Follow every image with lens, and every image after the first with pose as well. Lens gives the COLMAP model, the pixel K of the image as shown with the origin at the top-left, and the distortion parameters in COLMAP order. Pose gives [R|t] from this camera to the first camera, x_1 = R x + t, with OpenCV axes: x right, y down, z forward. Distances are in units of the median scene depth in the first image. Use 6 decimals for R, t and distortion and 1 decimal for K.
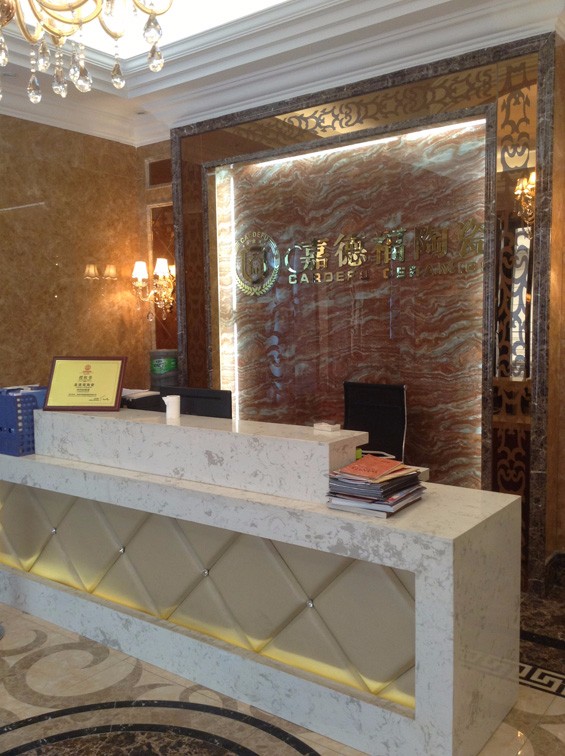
lens RADIAL K [[681.3, 0, 277.9], [0, 681.3, 380.8], [0, 0, 1]] dist [0.129497, -0.257130]
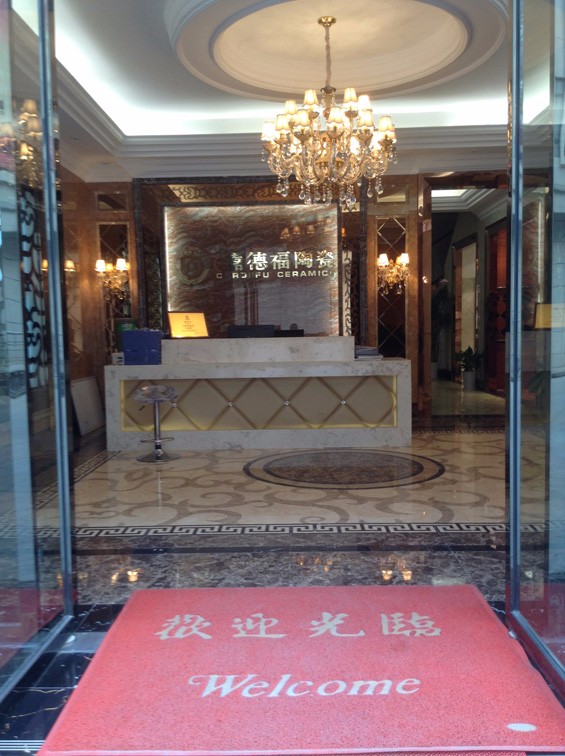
lens RADIAL K [[681.3, 0, 277.9], [0, 681.3, 380.8], [0, 0, 1]] dist [0.129497, -0.257130]
pose [[0.803071, -0.046726, 0.594049, -0.908561], [0.061167, 0.998119, -0.004181, 0.135584], [-0.592736, 0.039694, 0.804418, -0.482218]]
